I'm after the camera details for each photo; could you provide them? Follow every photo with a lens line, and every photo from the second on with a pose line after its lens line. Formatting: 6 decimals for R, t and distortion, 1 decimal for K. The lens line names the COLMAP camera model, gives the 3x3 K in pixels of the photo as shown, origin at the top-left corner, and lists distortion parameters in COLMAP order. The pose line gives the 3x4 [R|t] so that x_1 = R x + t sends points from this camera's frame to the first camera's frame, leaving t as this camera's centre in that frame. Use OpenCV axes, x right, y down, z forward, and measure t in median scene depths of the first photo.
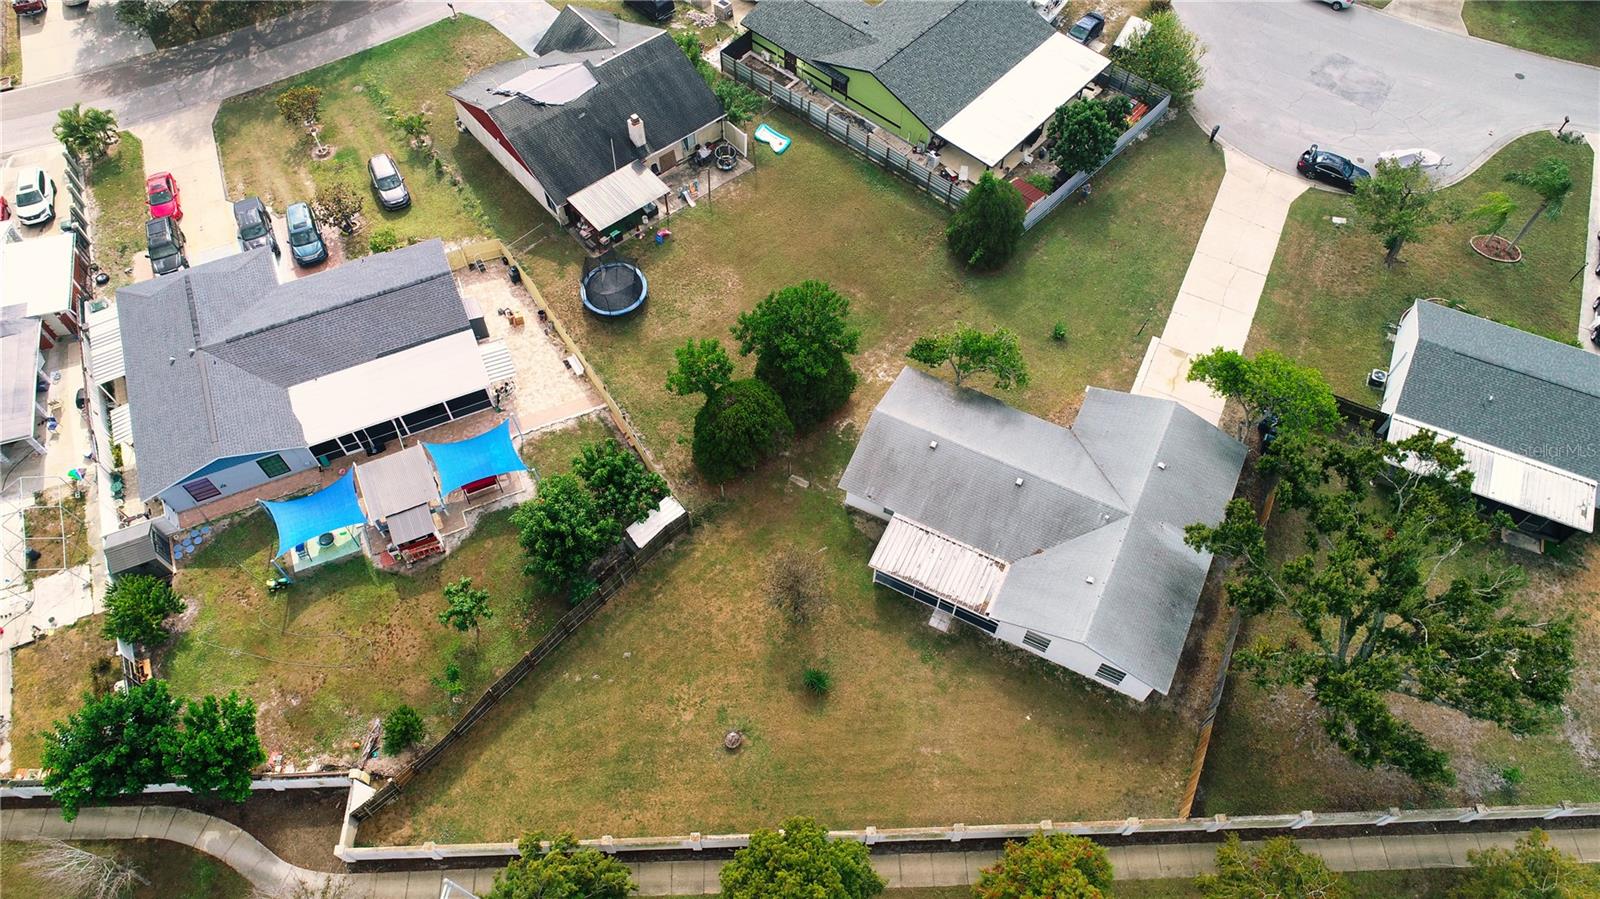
lens RADIAL K [[1014.9, 0, 800.0], [0, 1014.9, 449.5], [0, 0, 1]] dist [-0.003070, -0.001493]
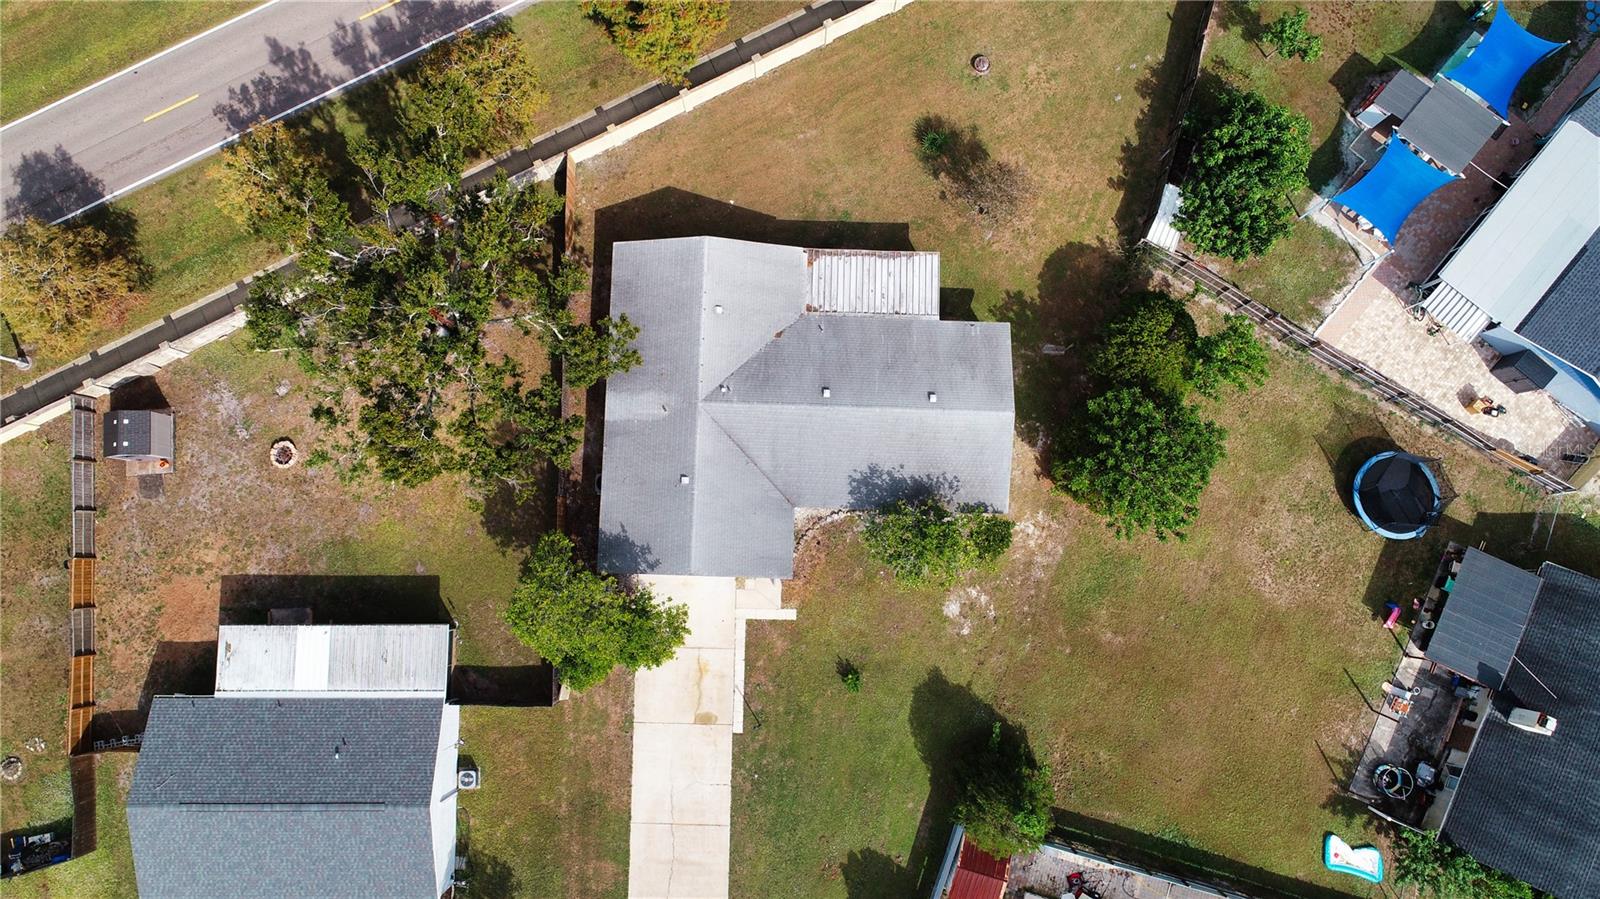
lens RADIAL K [[1038.5, 0, 800.0], [0, 1038.5, 449.5], [0, 0, 1]] dist [-0.006798, -0.004305]
pose [[-0.904500, 0.424646, -0.039442, 0.280641], [-0.362676, -0.717239, 0.595008, -0.505899], [0.224378, 0.552489, 0.802752, 0.288409]]
